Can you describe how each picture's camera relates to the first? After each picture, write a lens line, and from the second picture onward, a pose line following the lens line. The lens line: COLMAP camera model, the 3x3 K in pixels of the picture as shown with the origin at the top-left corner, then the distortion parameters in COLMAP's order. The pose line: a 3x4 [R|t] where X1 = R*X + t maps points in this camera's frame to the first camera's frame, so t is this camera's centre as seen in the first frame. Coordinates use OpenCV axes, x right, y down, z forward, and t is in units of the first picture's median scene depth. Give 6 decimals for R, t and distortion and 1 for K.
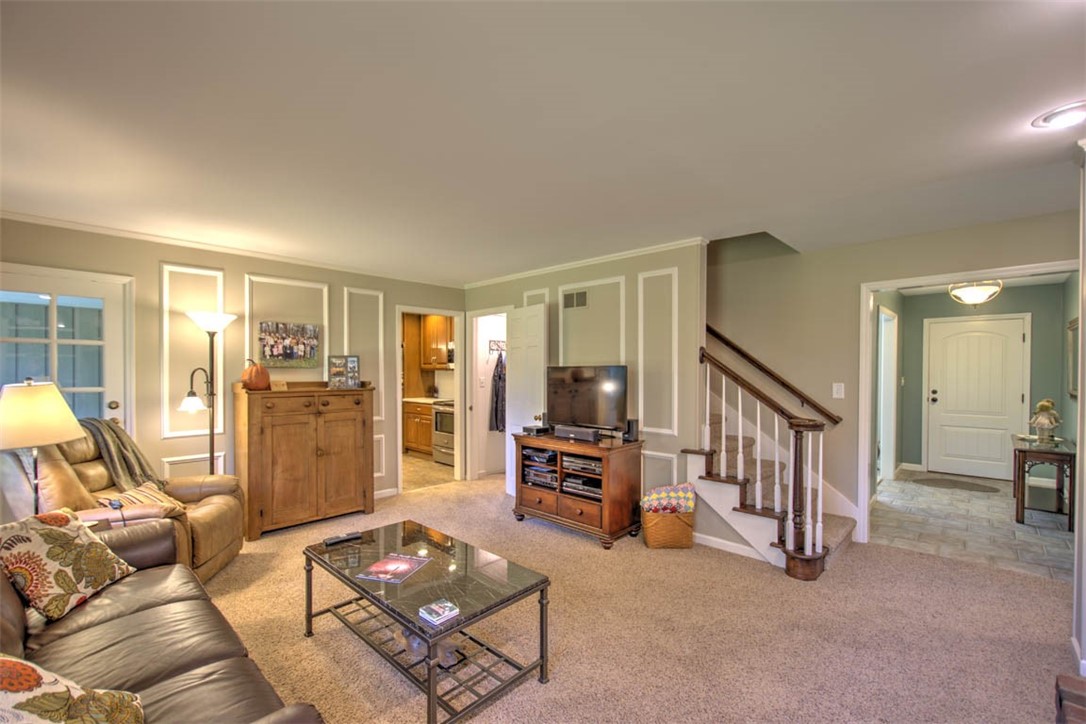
lens RADIAL K [[466.1, 0, 540.6], [0, 466.1, 371.9], [0, 0, 1]] dist [0.000466, 0.000024]
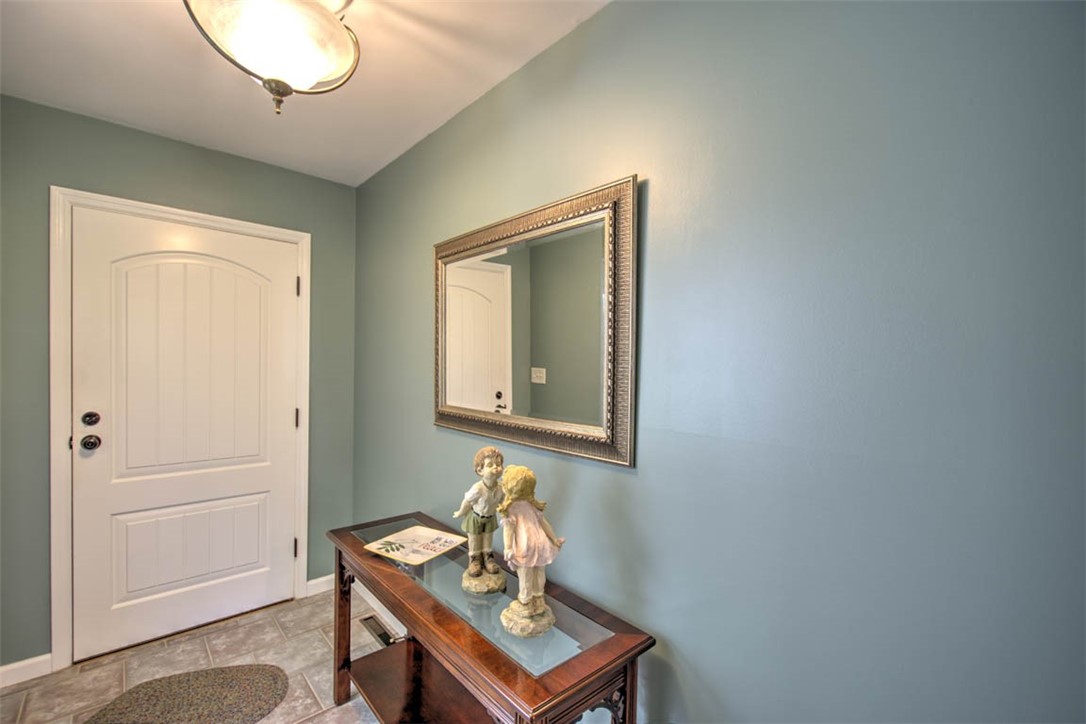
lens RADIAL K [[466.1, 0, 546.6], [0, 466.1, 366.0], [0, 0, 1]] dist [0.000466, 0.000024]
pose [[0.074417, -0.018317, 0.997059, 0.530765], [-0.000362, 0.999831, 0.018395, -0.002411], [-0.997227, -0.001730, 0.074398, 0.643036]]
